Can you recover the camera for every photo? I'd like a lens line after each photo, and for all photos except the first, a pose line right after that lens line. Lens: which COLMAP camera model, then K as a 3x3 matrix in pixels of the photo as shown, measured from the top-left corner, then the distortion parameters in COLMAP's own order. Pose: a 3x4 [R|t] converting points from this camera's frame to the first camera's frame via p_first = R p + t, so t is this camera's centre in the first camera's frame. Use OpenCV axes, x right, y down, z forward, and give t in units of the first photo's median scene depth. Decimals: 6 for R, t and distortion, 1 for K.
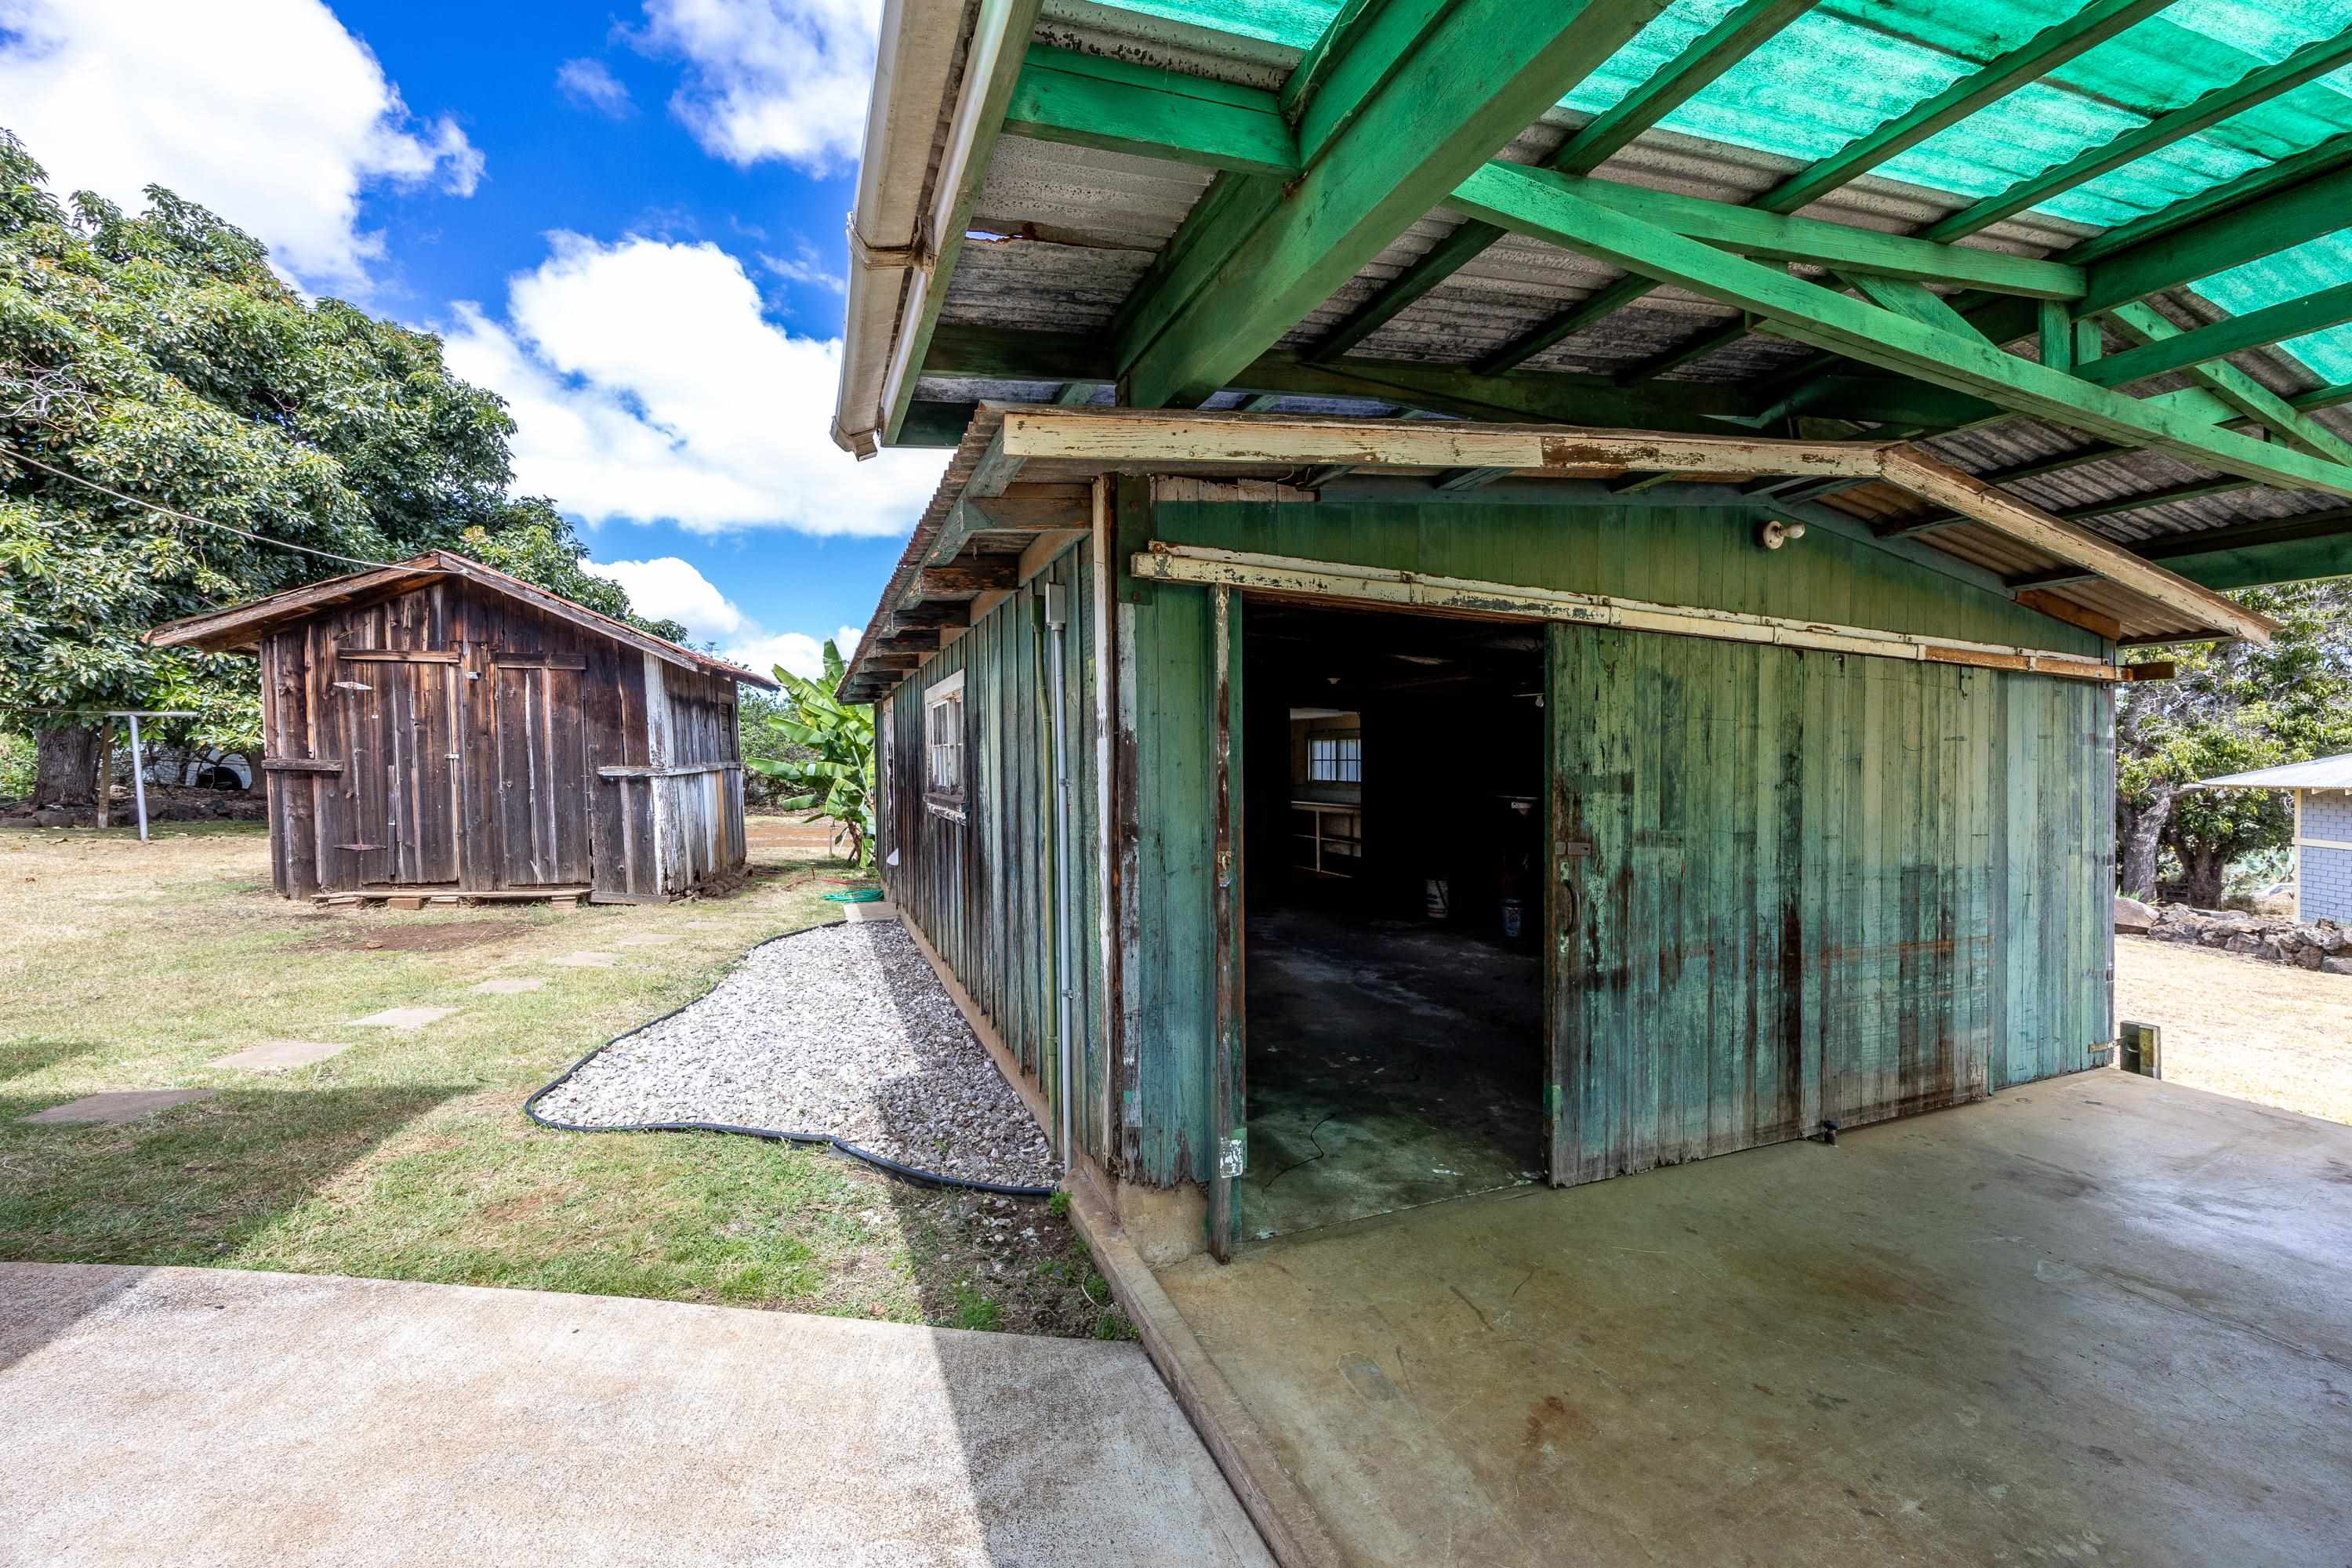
lens RADIAL K [[902.1, 0, 1211.6], [0, 902.1, 773.5], [0, 0, 1]] dist [0.003456, -0.000689]
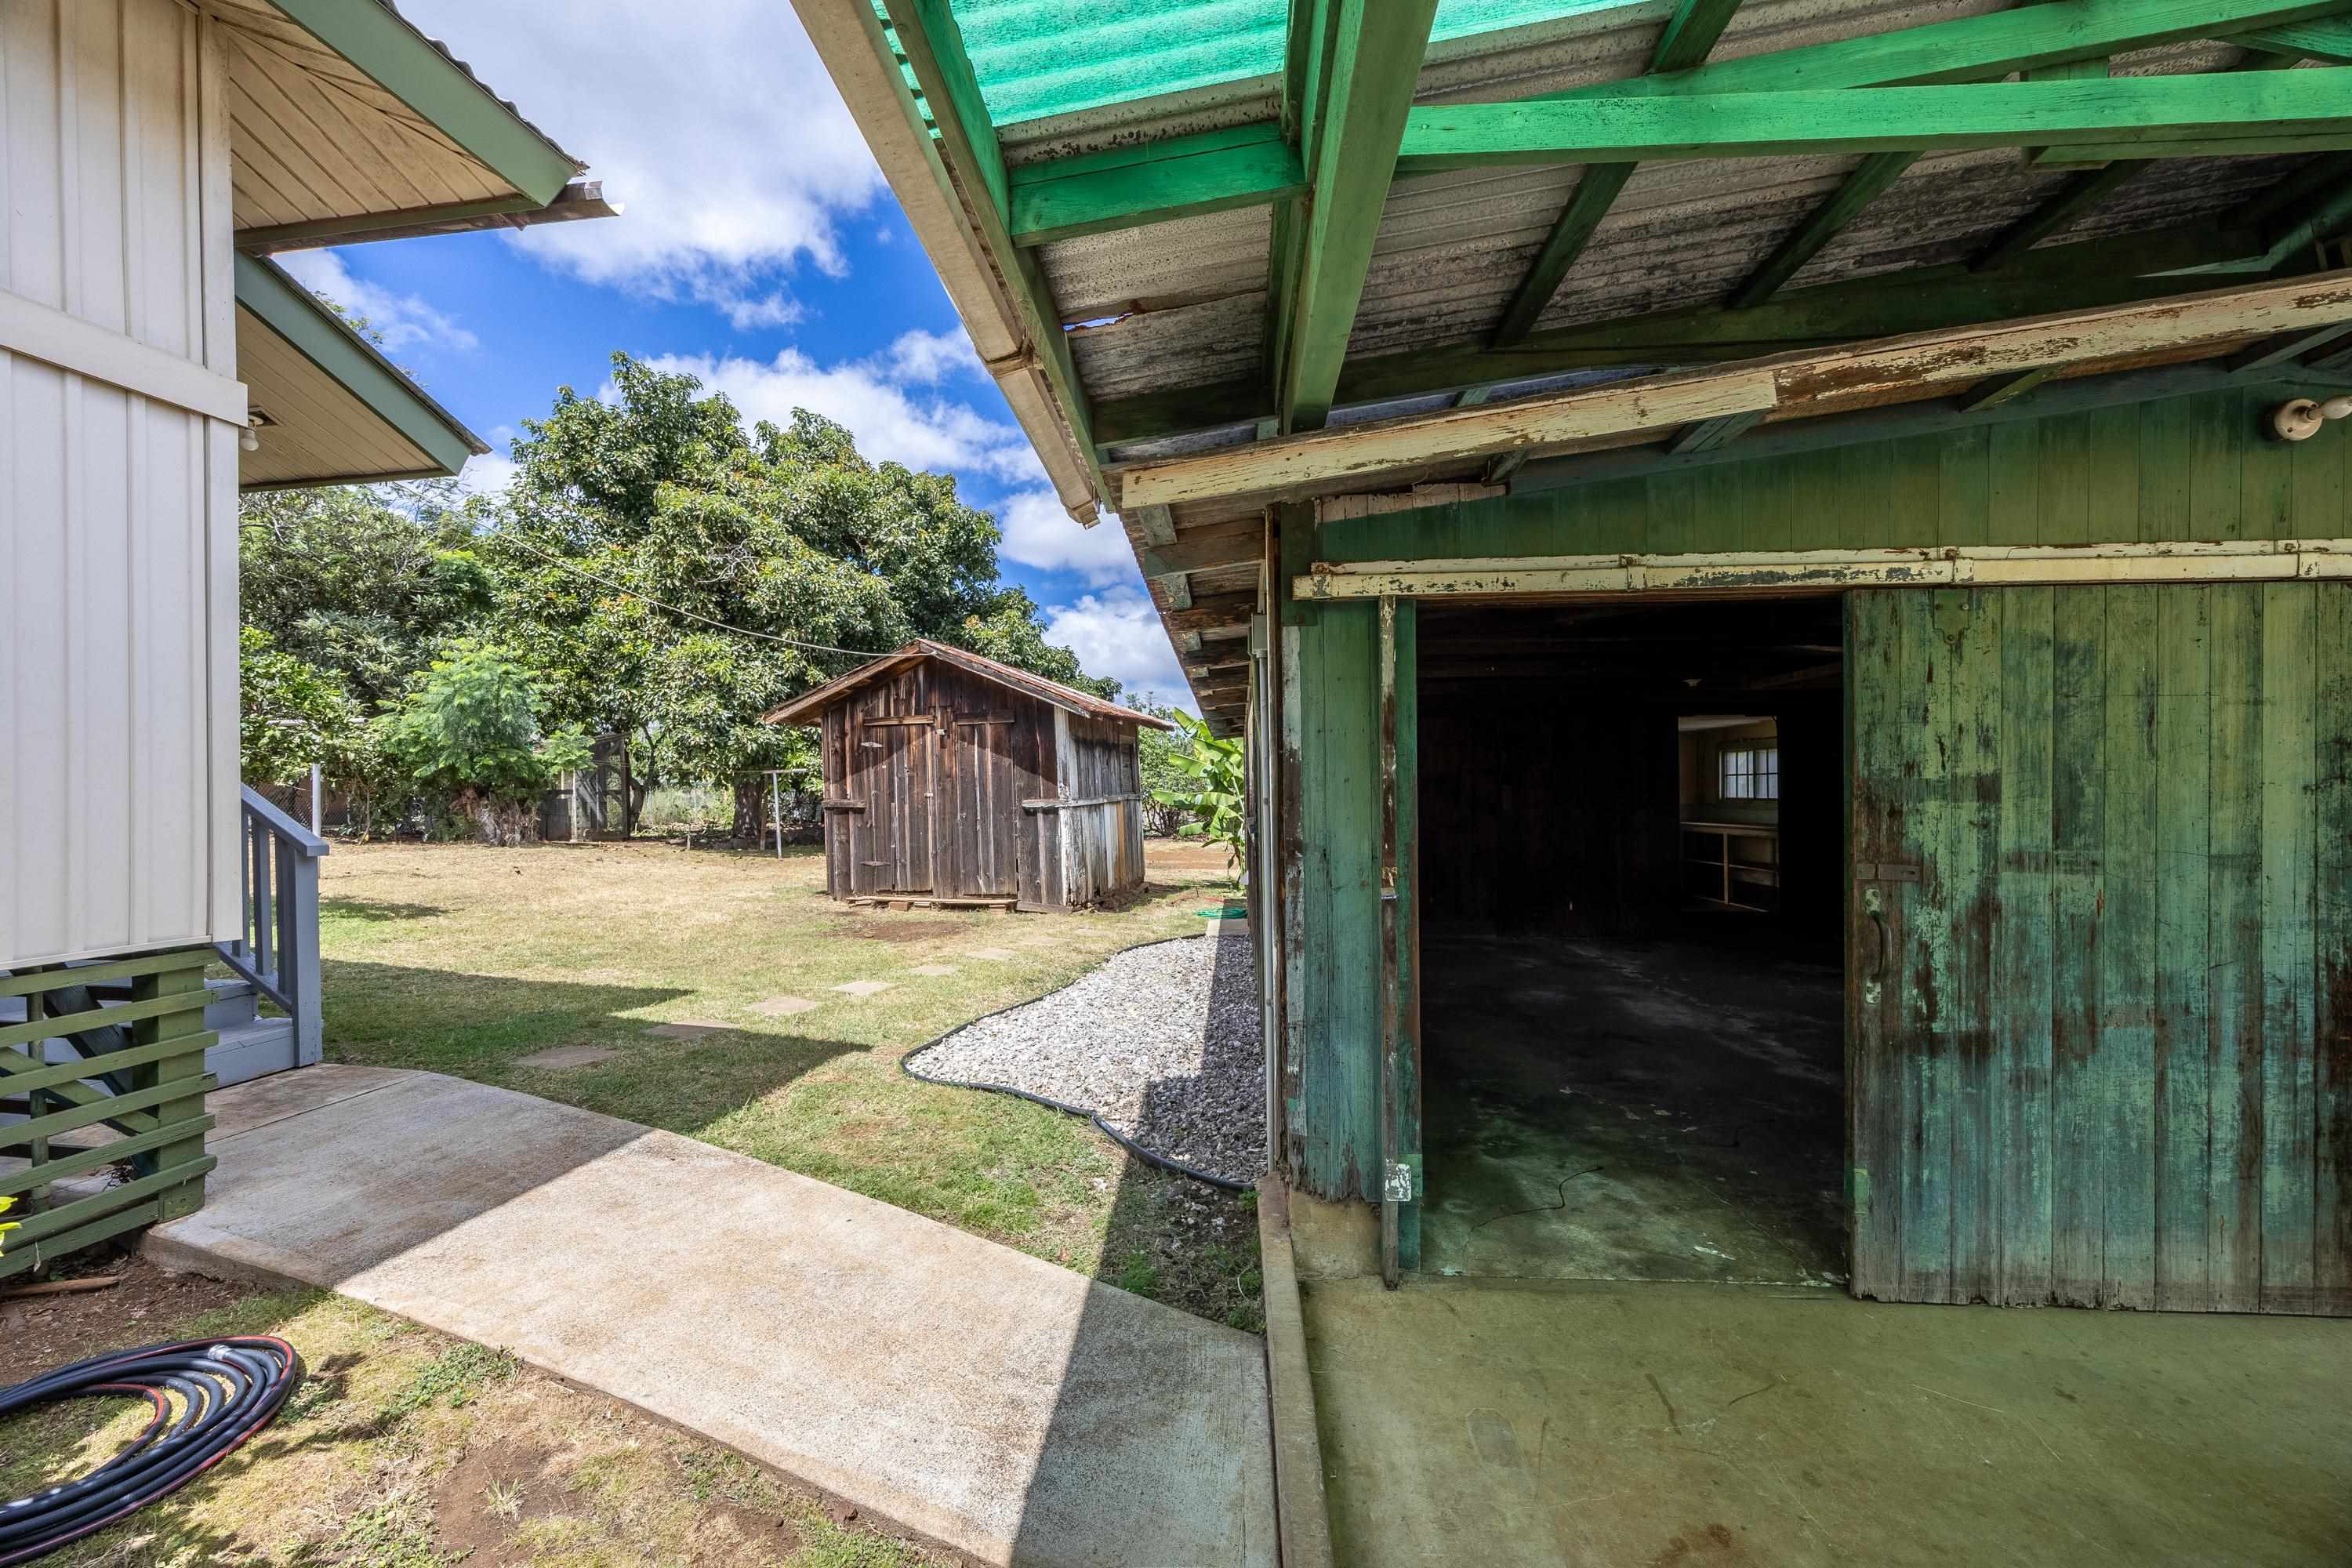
lens RADIAL K [[902.1, 0, 1208.7], [0, 902.1, 788.6], [0, 0, 1]] dist [0.003456, -0.000689]
pose [[0.894672, -0.028151, -0.445835, 0.222939], [0.022154, 0.999580, -0.018660, 0.011686], [0.446173, 0.006818, 0.894921, 0.027048]]
